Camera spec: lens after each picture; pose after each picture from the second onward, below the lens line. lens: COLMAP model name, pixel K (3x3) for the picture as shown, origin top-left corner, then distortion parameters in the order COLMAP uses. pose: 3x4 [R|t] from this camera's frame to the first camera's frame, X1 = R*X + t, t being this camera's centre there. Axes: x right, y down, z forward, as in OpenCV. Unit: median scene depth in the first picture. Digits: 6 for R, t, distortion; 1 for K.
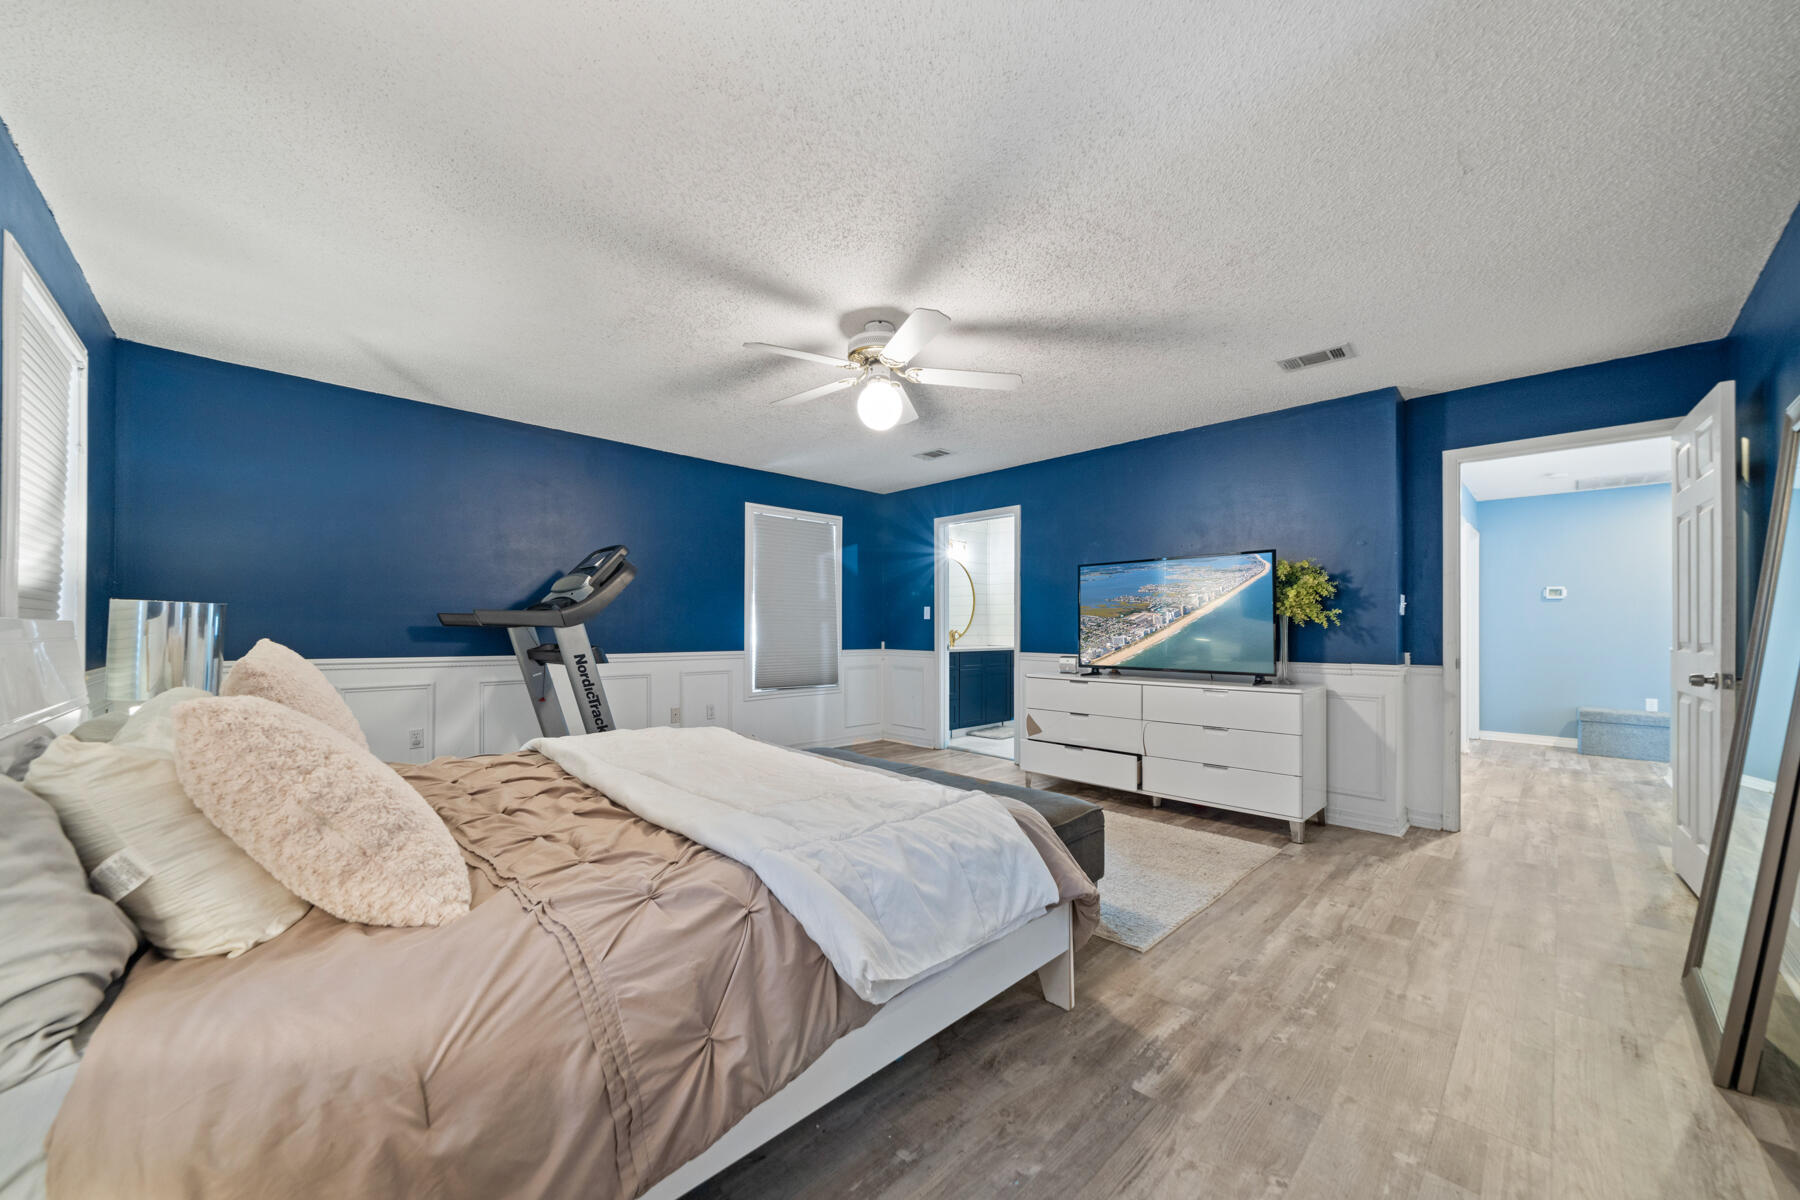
lens RADIAL K [[699.4, 0, 852.1], [0, 699.4, 627.1], [0, 0, 1]] dist [-0.000834, -0.000176]
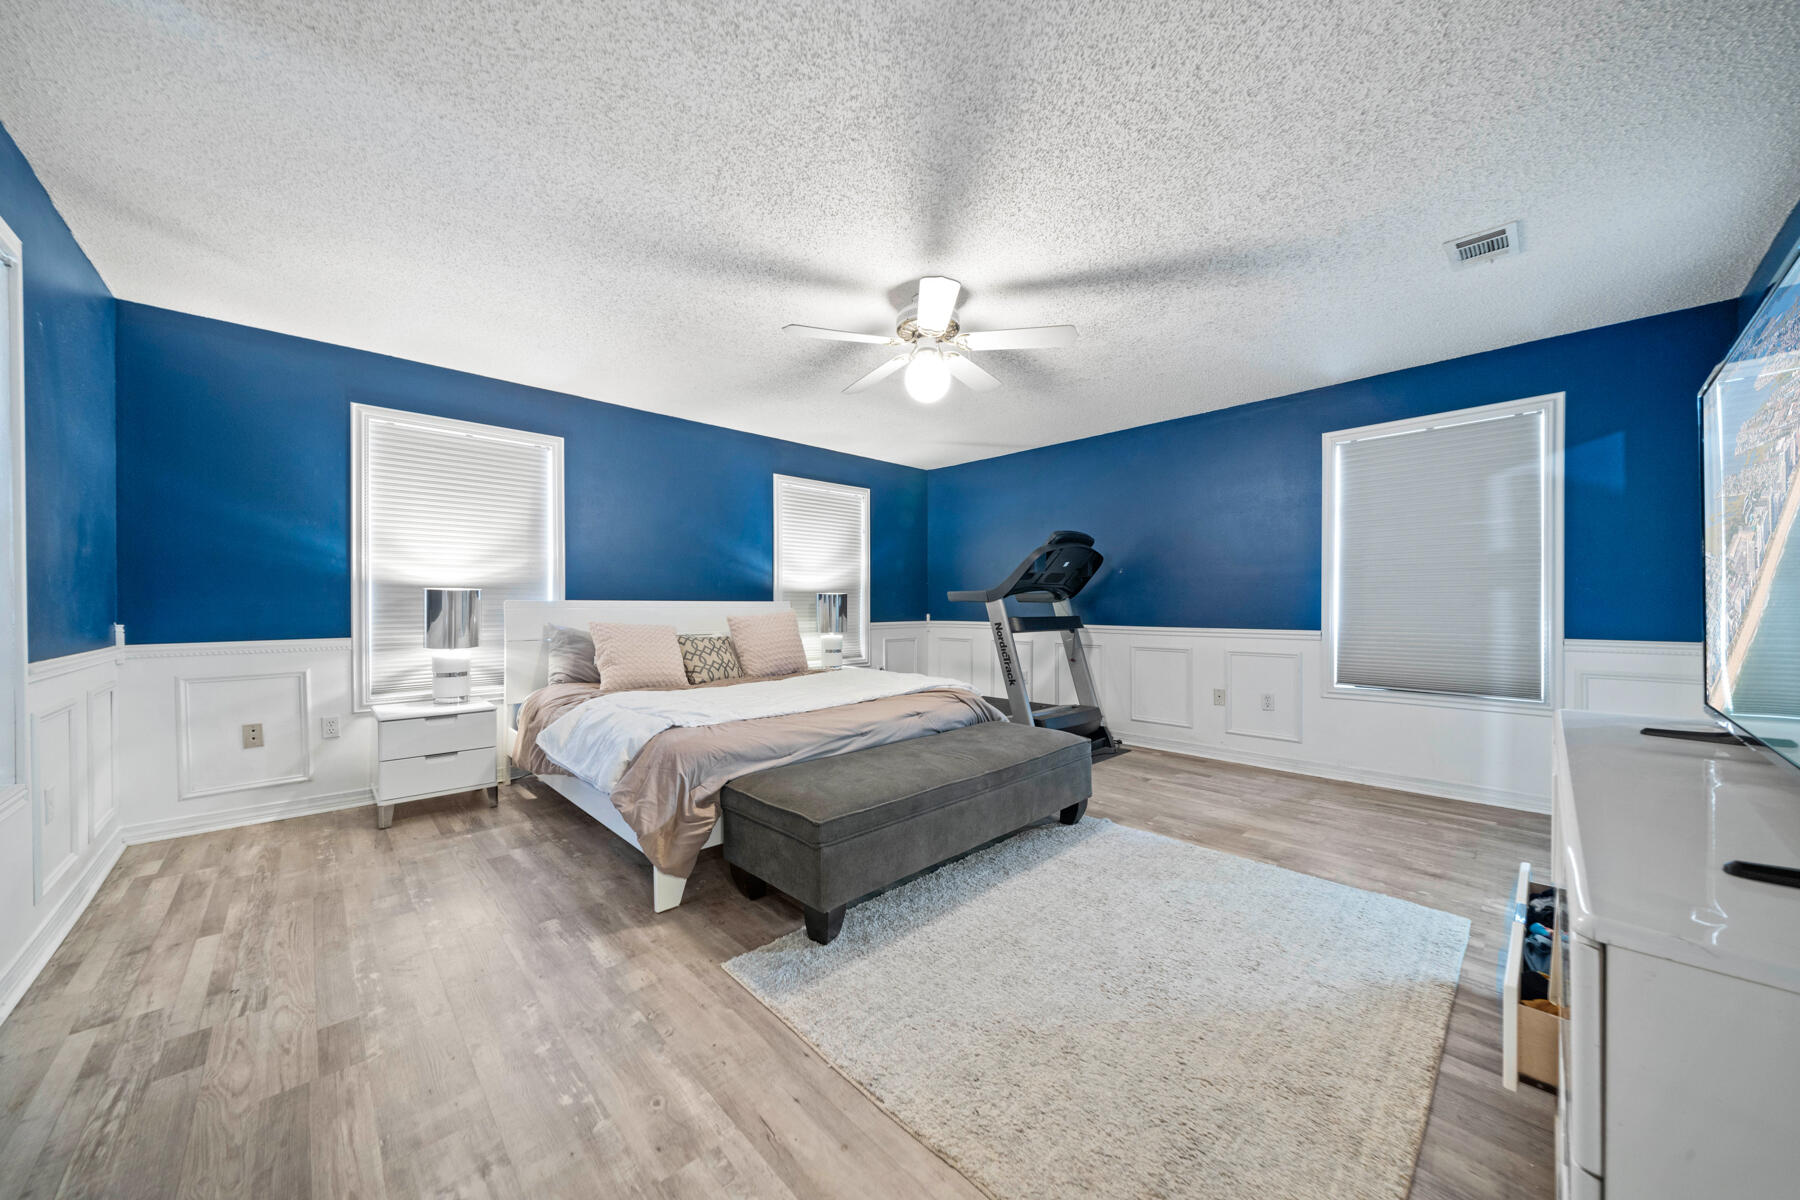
lens RADIAL K [[640.0, 0, 901.9], [0, 640.0, 612.5], [0, 0, 1]] dist [-0.000419, 0.000076]
pose [[-0.019623, 0.007106, -0.999782, 1.040149], [0.003385, 0.999969, 0.007041, 0.013867], [0.999802, -0.003246, -0.019647, 1.066565]]
